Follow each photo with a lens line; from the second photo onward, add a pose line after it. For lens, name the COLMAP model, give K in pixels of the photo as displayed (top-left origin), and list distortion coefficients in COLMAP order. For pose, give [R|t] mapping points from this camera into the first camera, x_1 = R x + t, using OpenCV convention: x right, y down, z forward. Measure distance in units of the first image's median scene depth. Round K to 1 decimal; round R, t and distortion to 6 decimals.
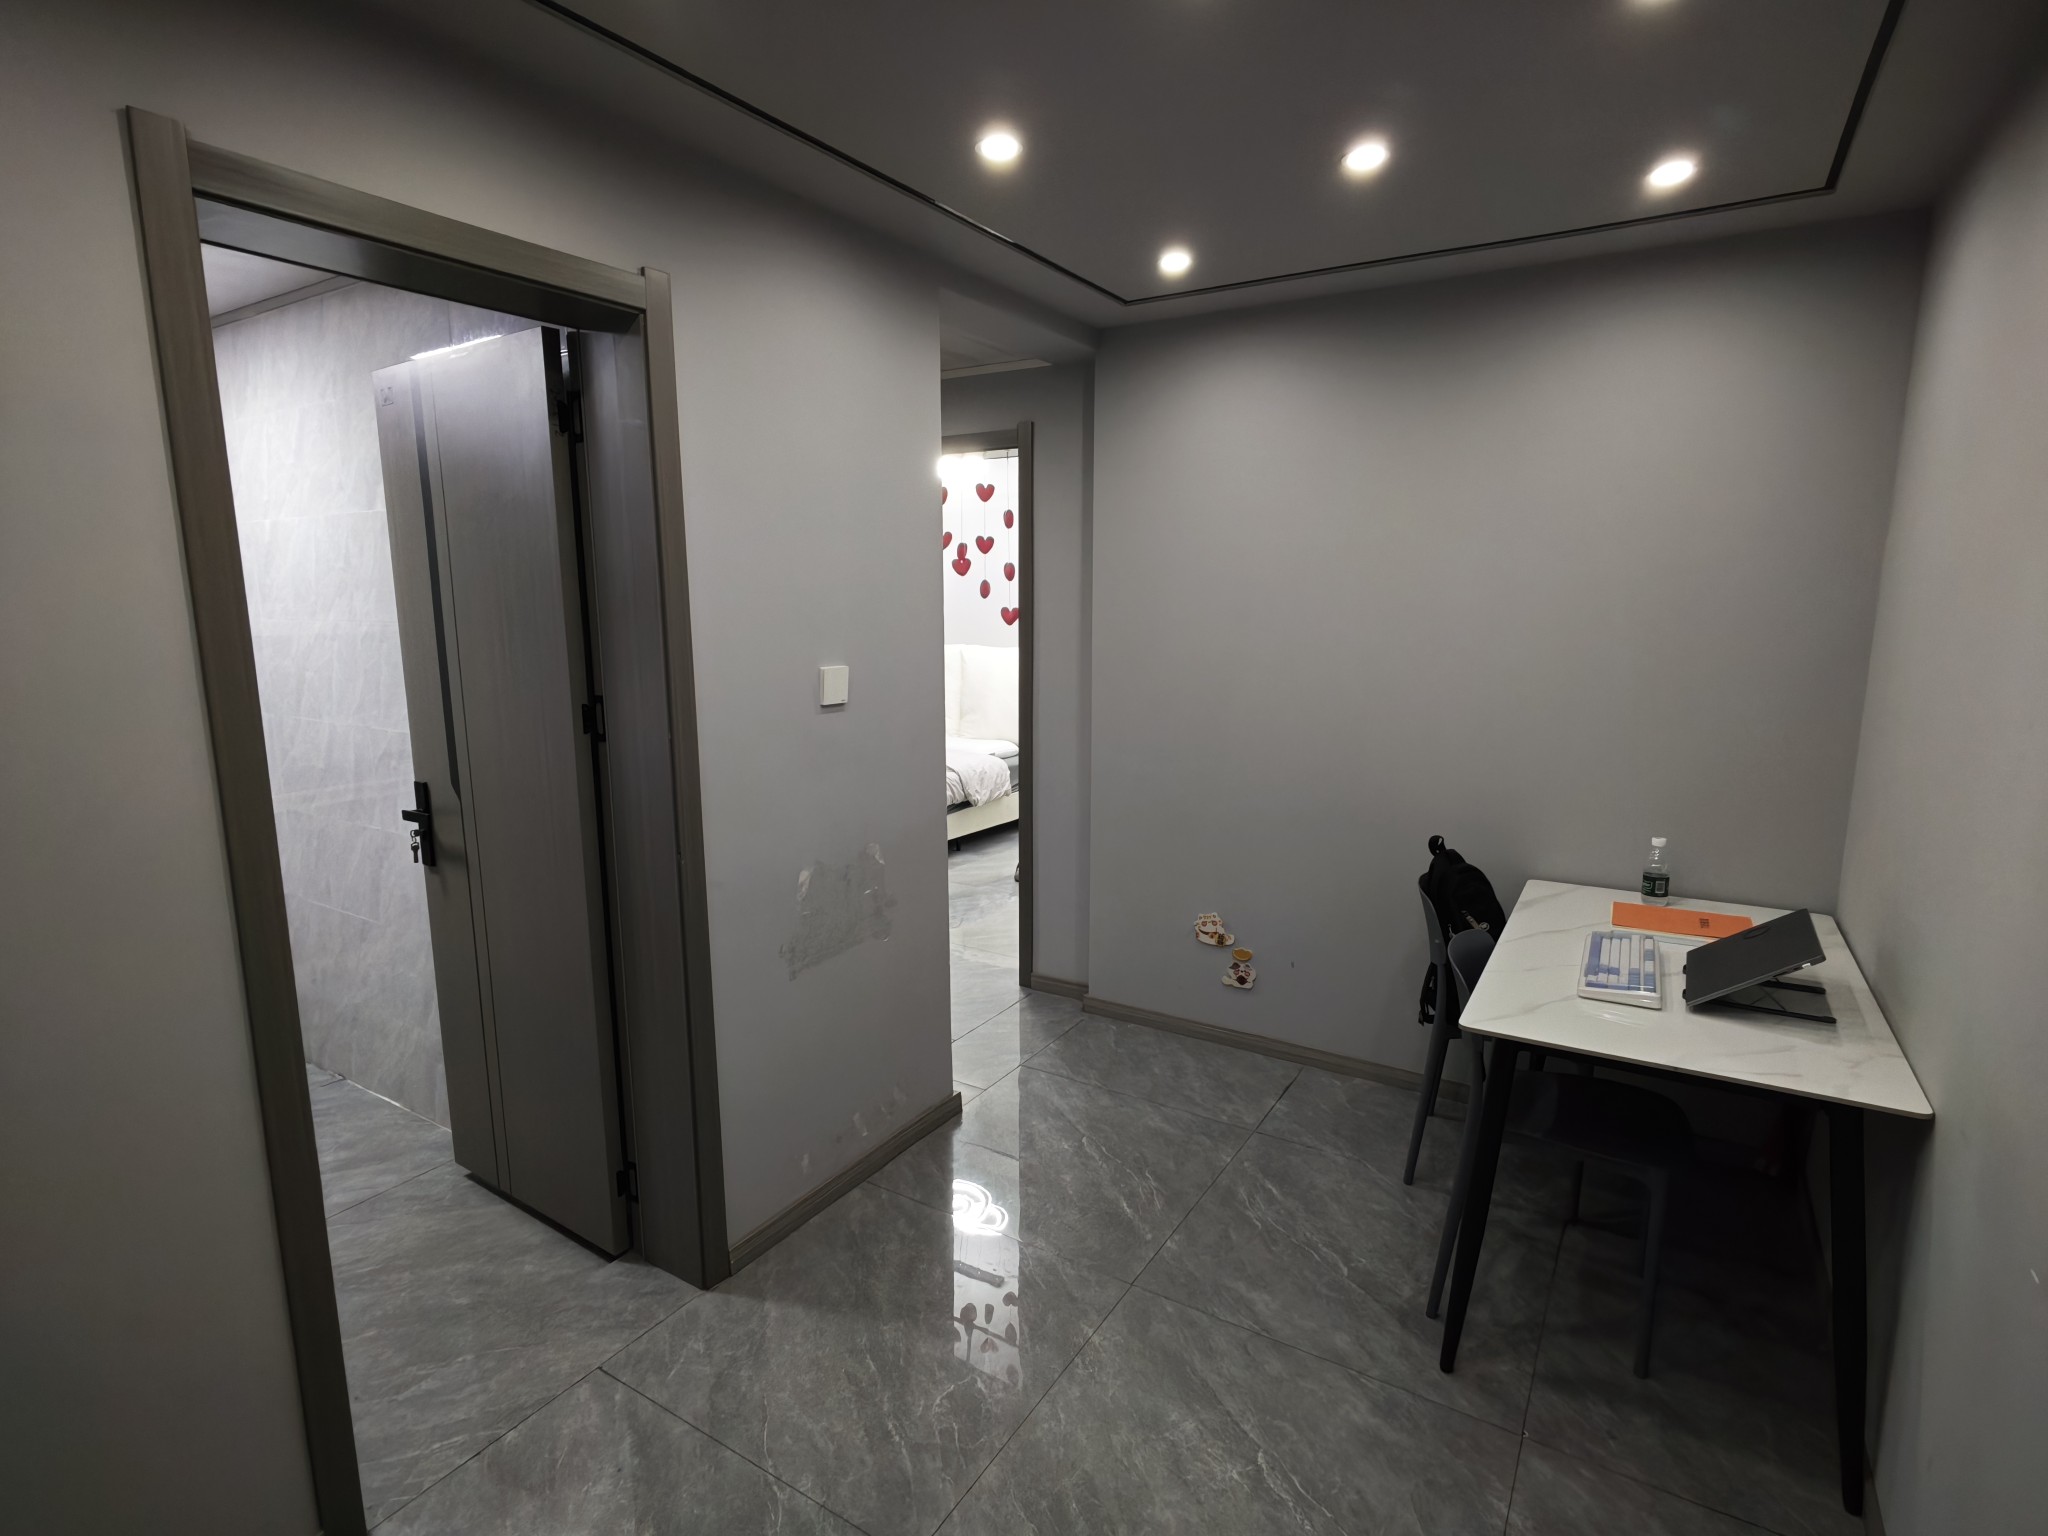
lens RADIAL K [[1033.1, 0, 1020.8], [0, 1033.1, 765.5], [0, 0, 1]] dist [-0.002118, -0.000379]
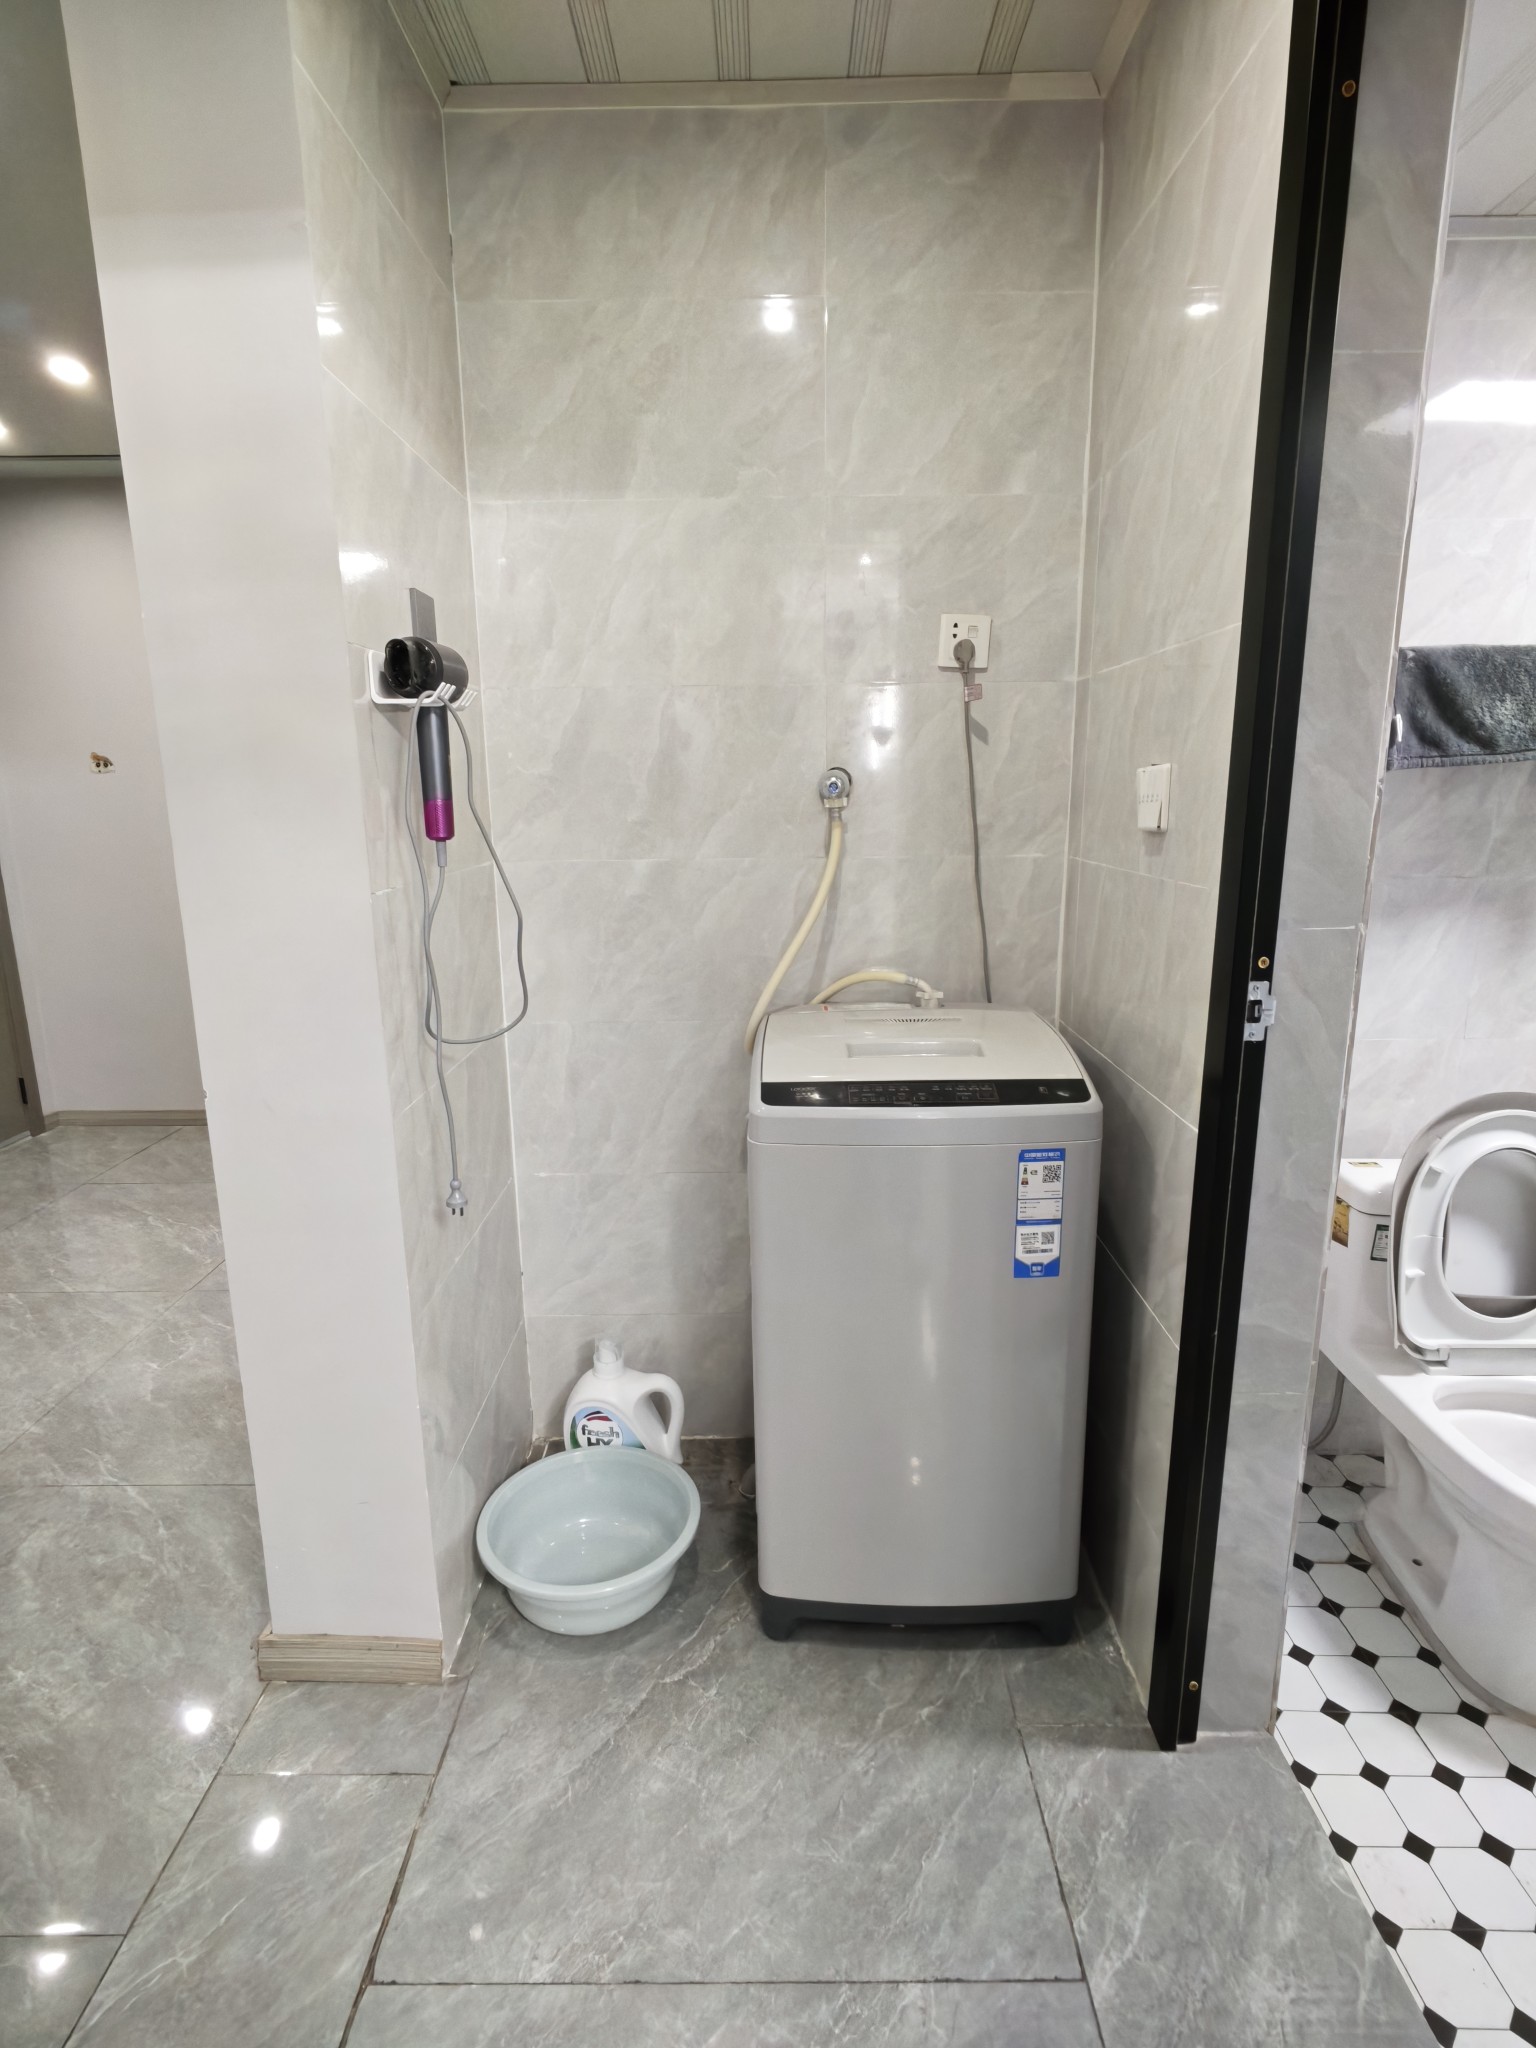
lens RADIAL K [[1033.1, 0, 765.7], [0, 1033.1, 1024.9], [0, 0, 1]] dist [-0.002118, -0.000379]
pose [[-0.526313, -0.169229, 0.833280, -0.412449], [0.160618, 0.942564, 0.292873, -0.053202], [-0.834983, 0.287983, -0.468903, 1.188826]]
